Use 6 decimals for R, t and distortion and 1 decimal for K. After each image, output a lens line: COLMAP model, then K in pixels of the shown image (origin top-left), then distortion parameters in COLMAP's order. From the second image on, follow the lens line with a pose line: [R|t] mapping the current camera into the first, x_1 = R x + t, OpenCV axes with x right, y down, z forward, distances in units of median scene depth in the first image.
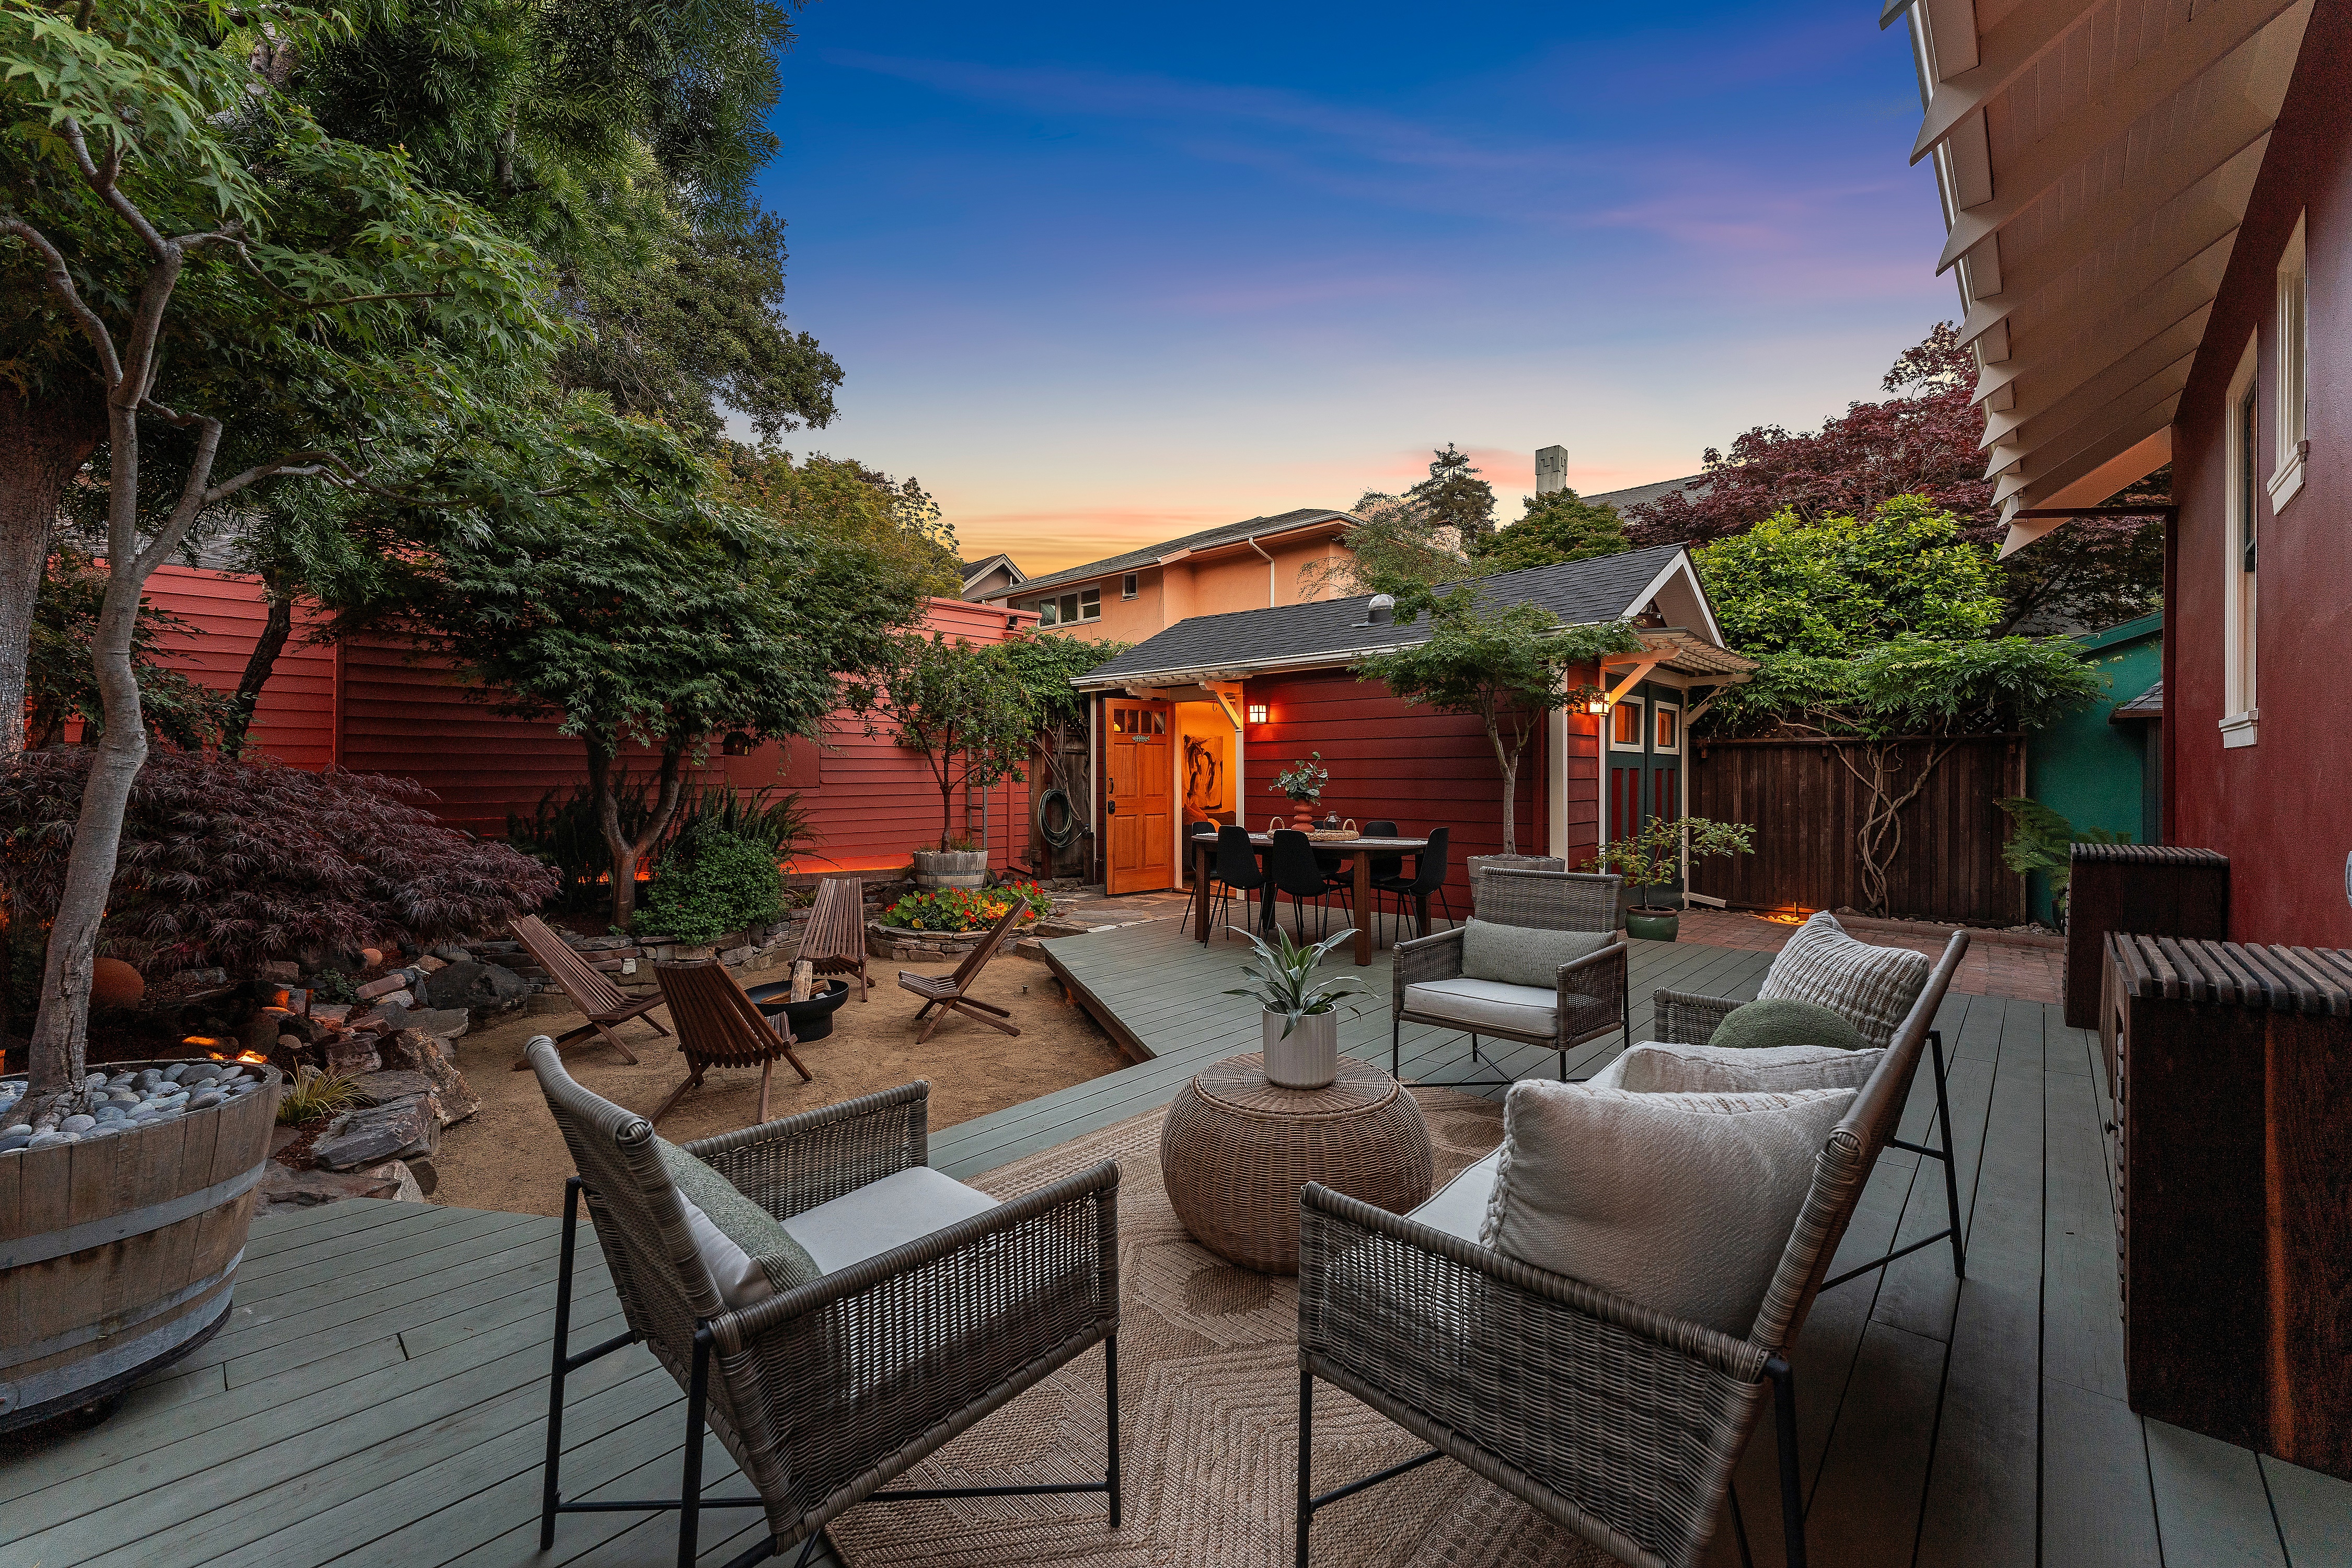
lens RADIAL K [[924.3, 0, 1176.0], [0, 924.3, 784.0], [0, 0, 1]] dist [-0.000862, -0.000075]
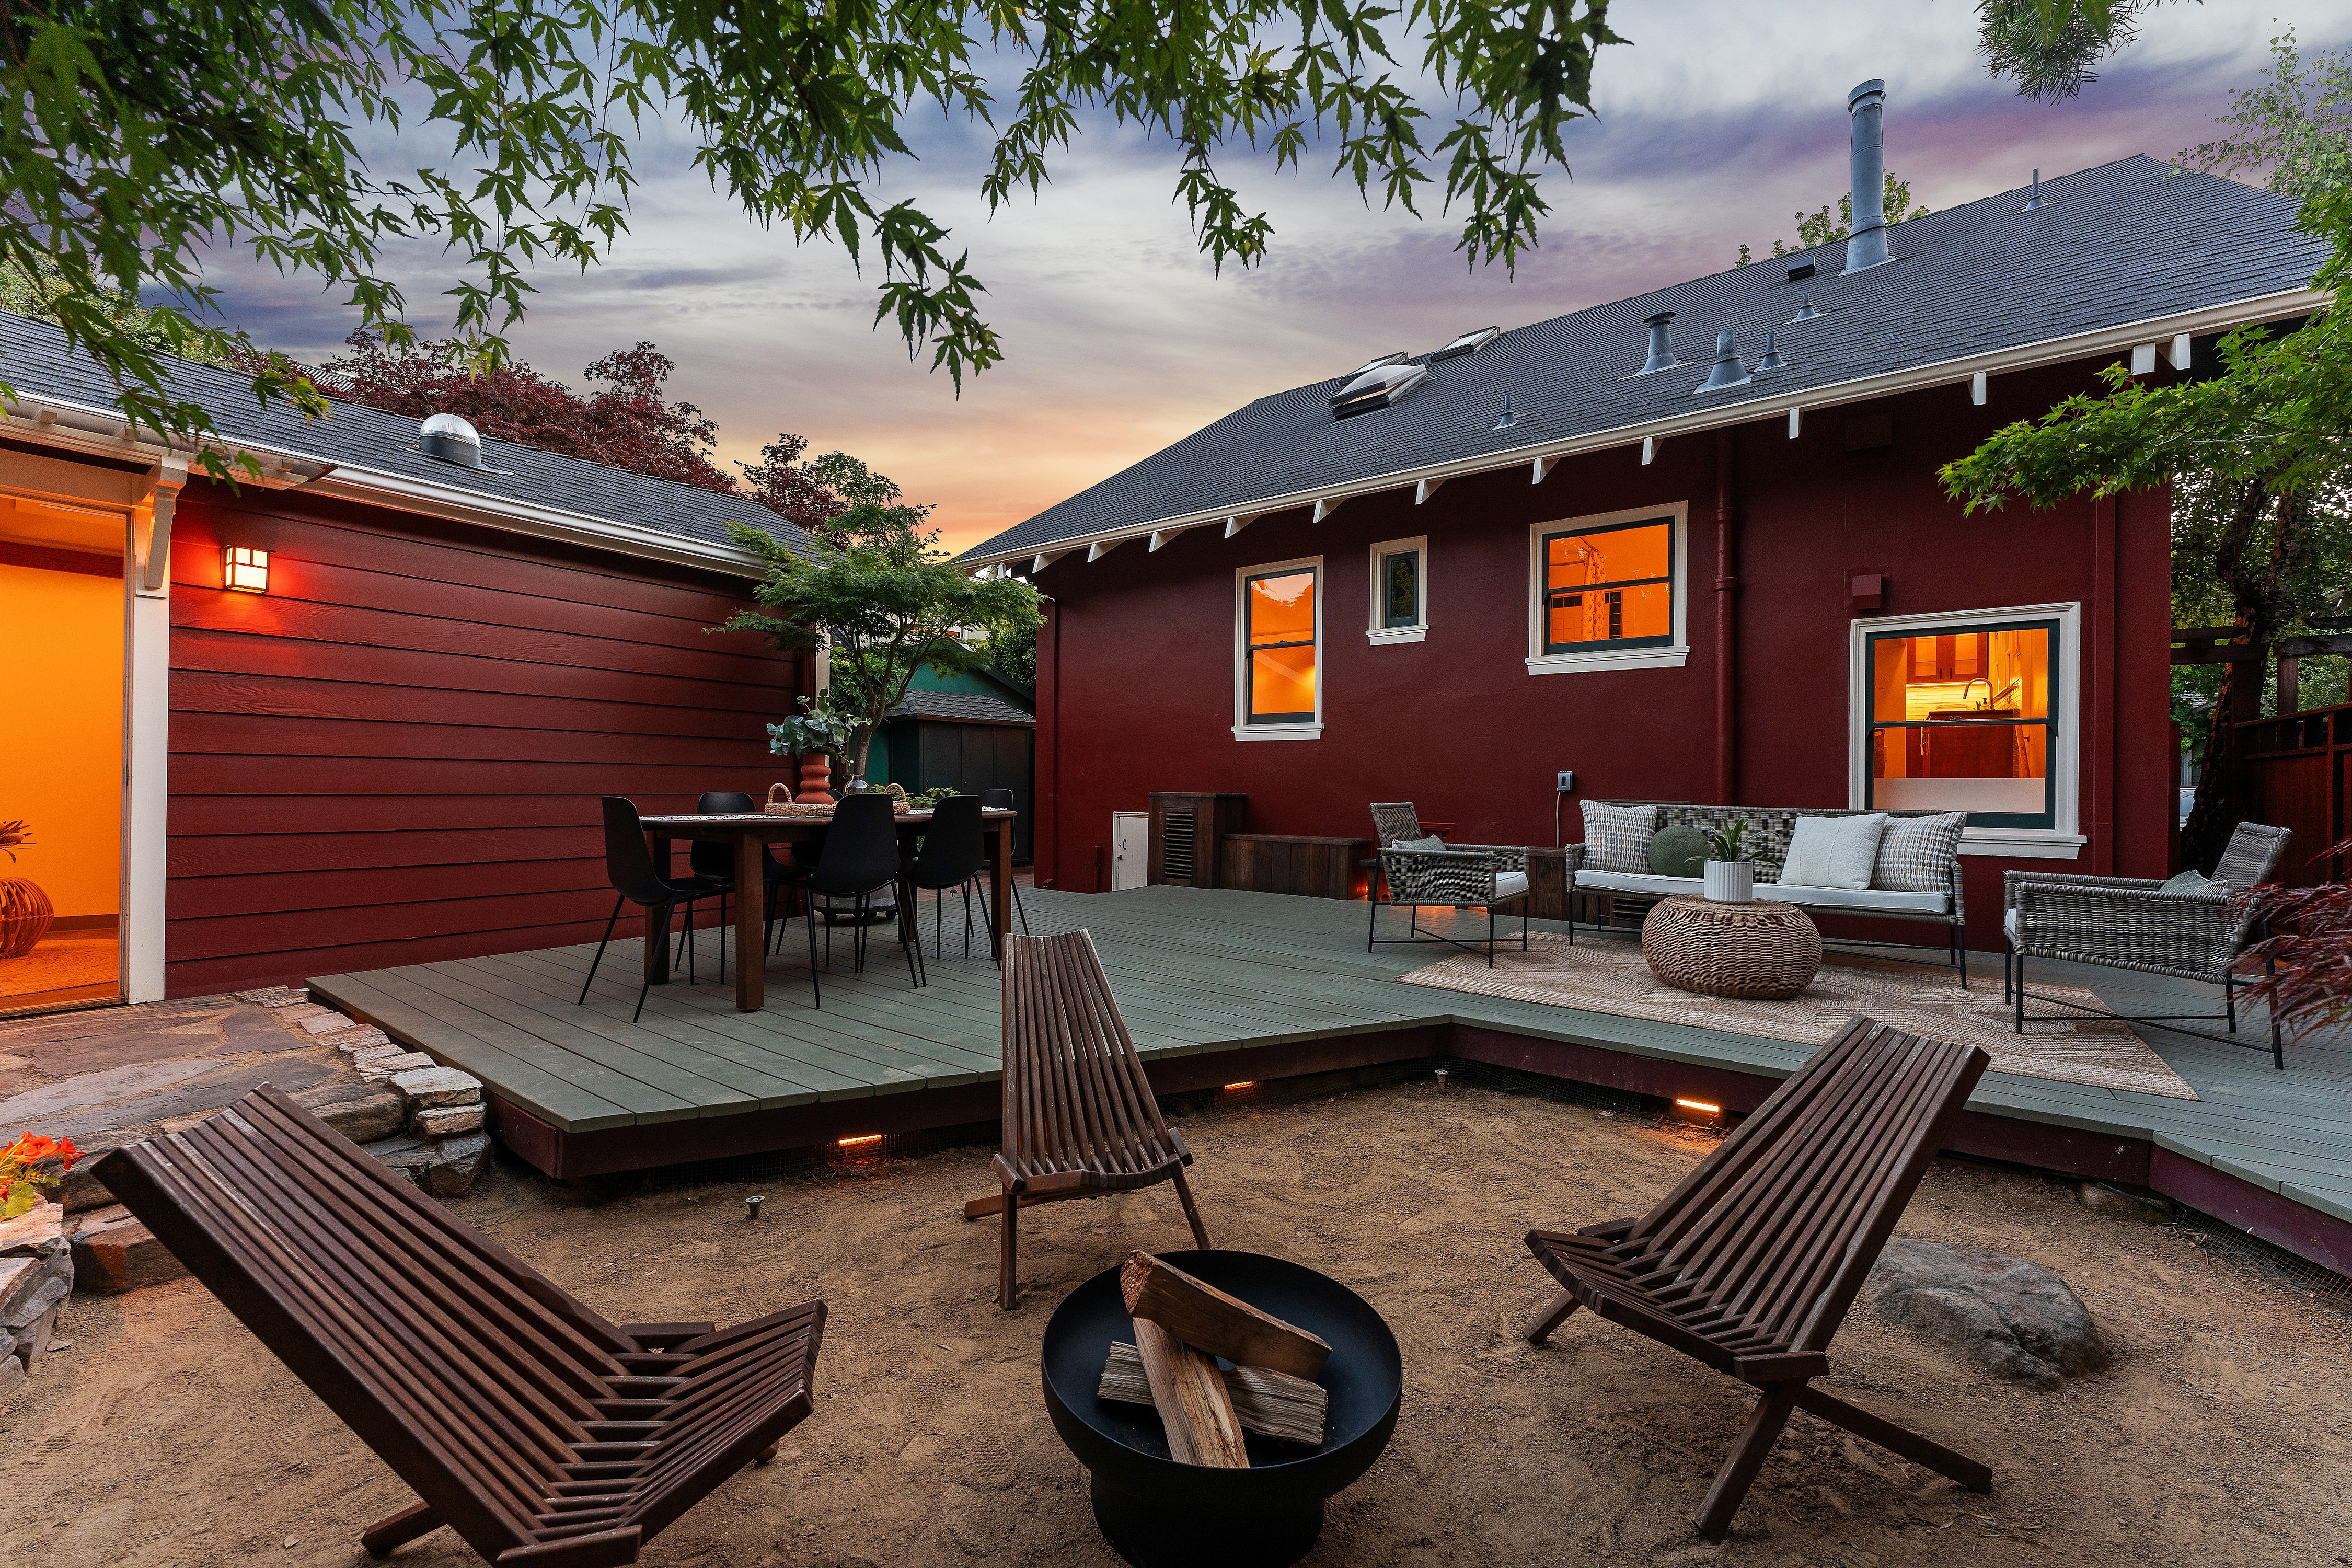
lens RADIAL K [[924.3, 0, 1176.0], [0, 924.3, 784.0], [0, 0, 1]] dist [-0.000862, -0.000075]
pose [[-0.124135, -0.000820, 0.992265, -0.397591], [0.001649, 0.999998, 0.001033, 0.027675], [-0.992264, 0.001765, -0.124133, 0.602918]]
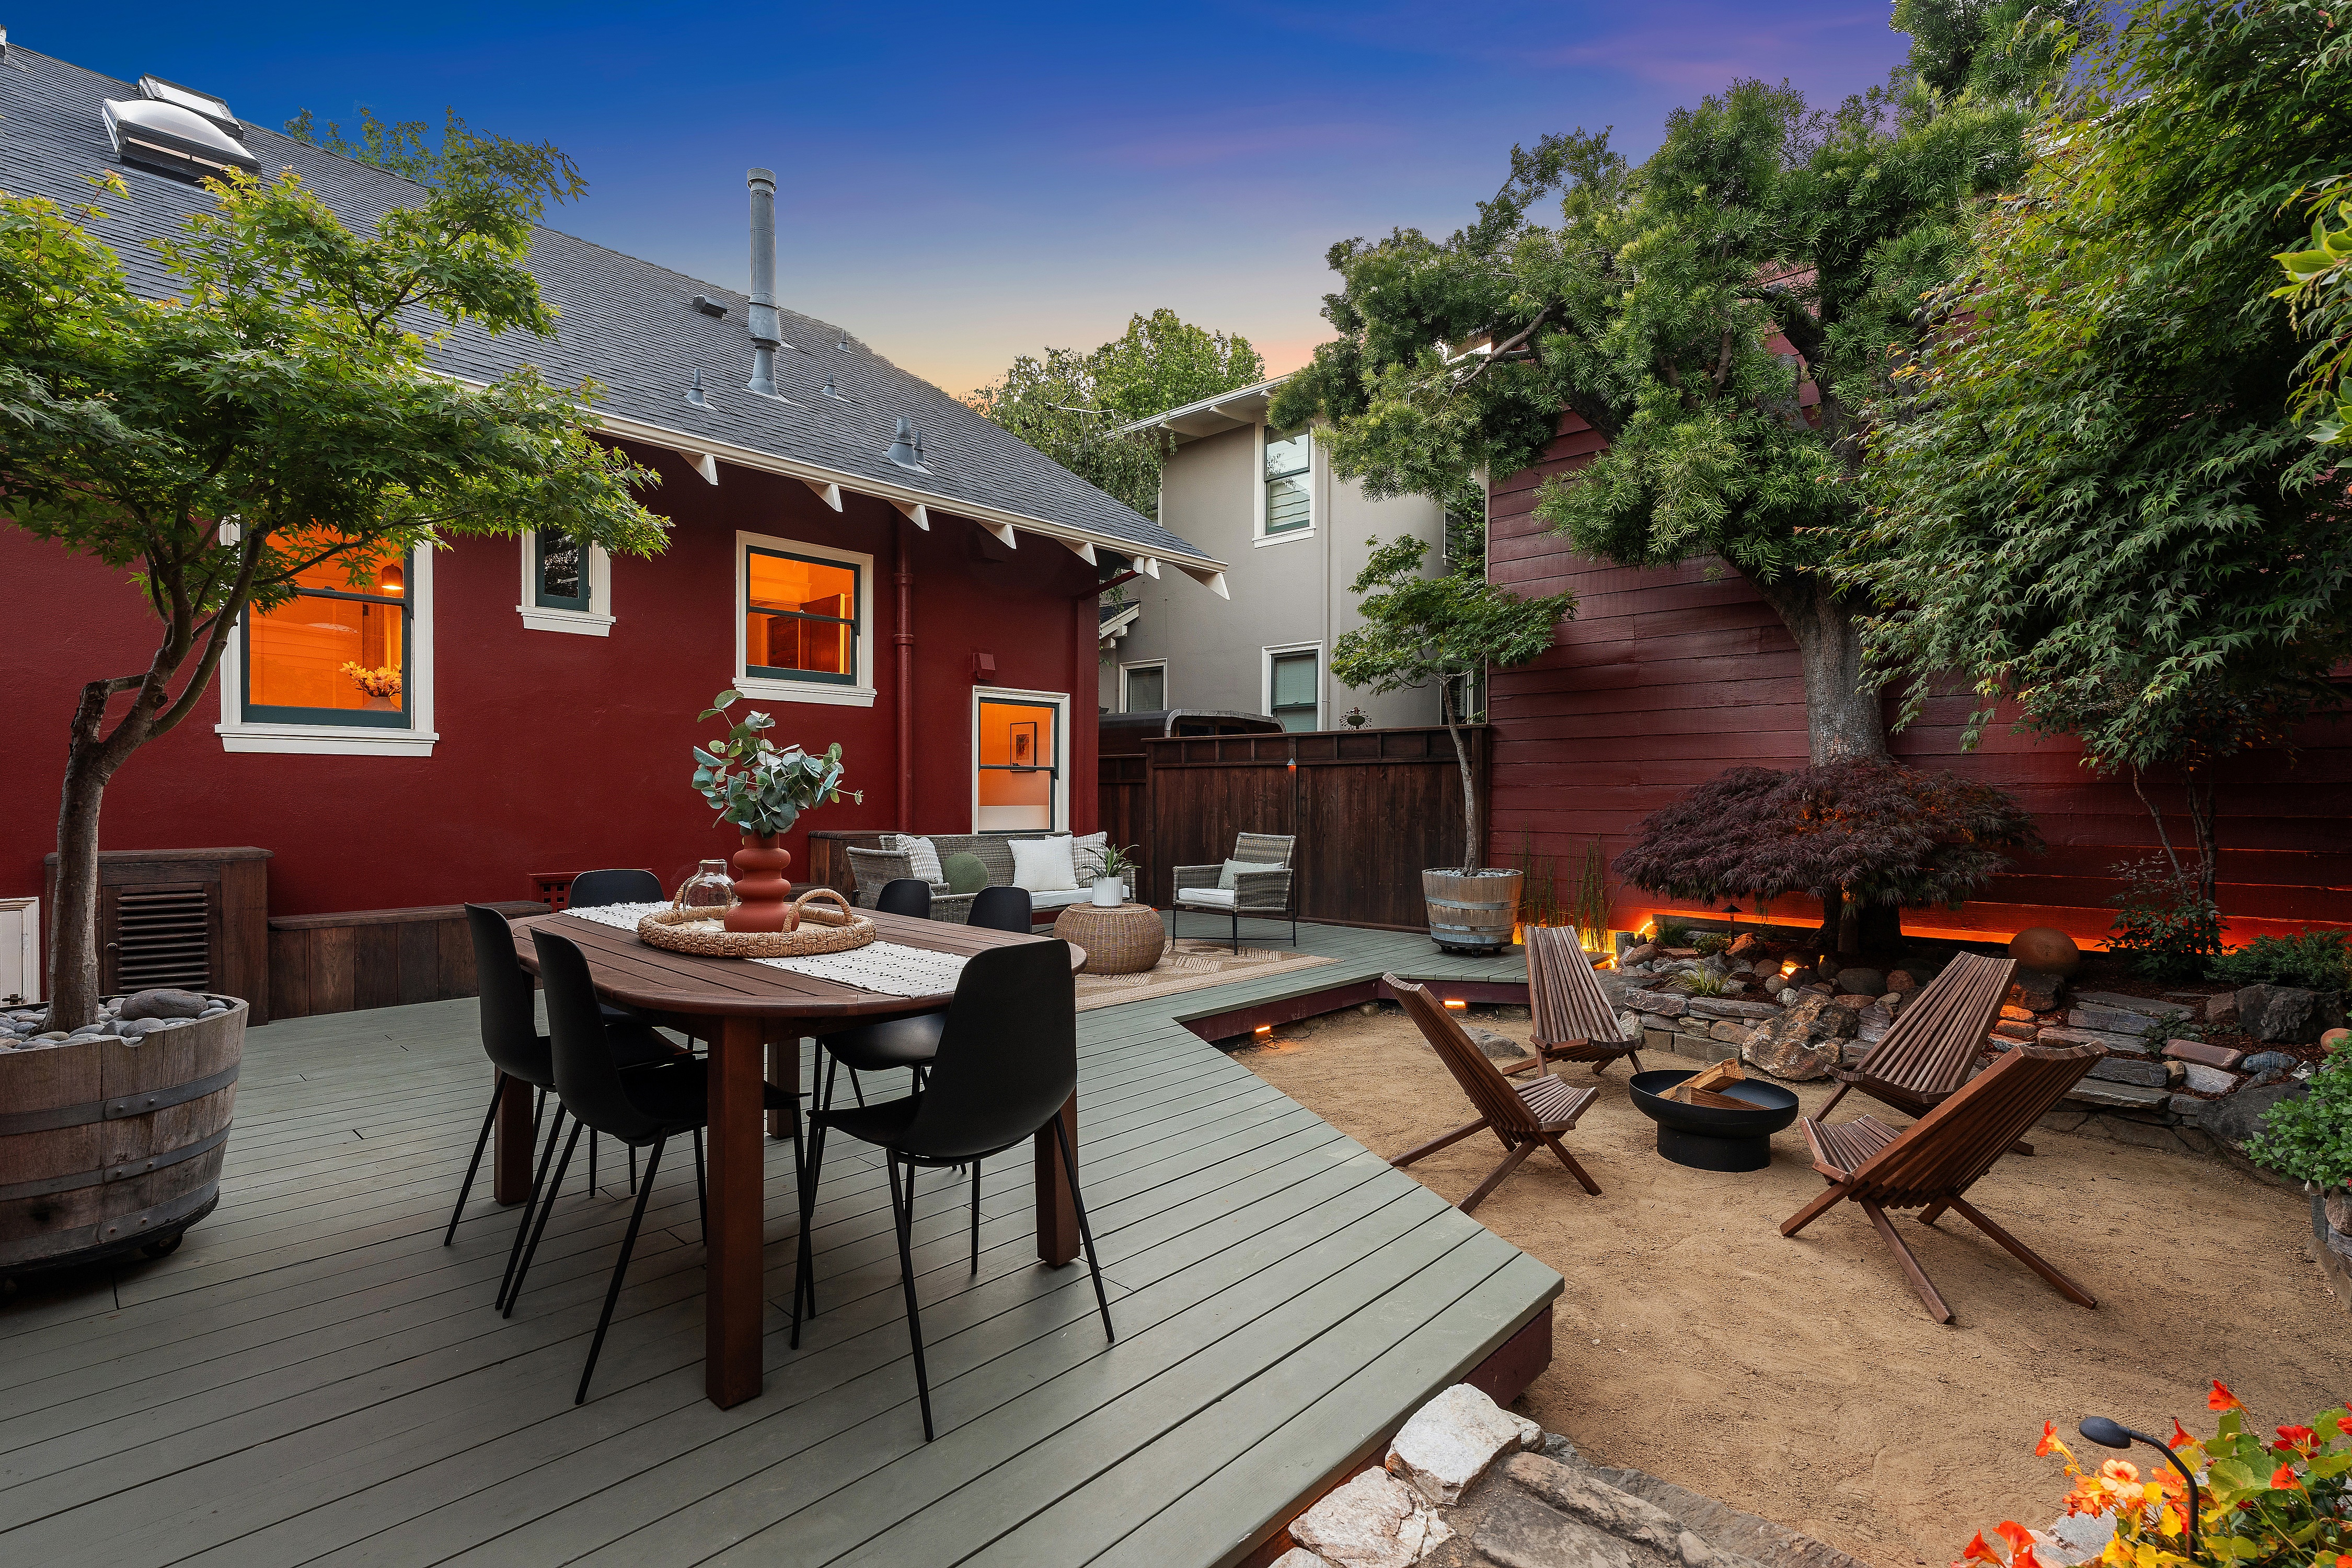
lens RADIAL K [[1093.1, 0, 1176.0], [0, 1093.1, 784.0], [0, 0, 1]] dist [-0.001123, -0.000025]
pose [[-0.999646, -0.001960, -0.026551, 0.001583], [-0.002076, 0.999988, 0.004349, 0.000512], [0.026542, 0.004403, -0.999638, 1.022235]]
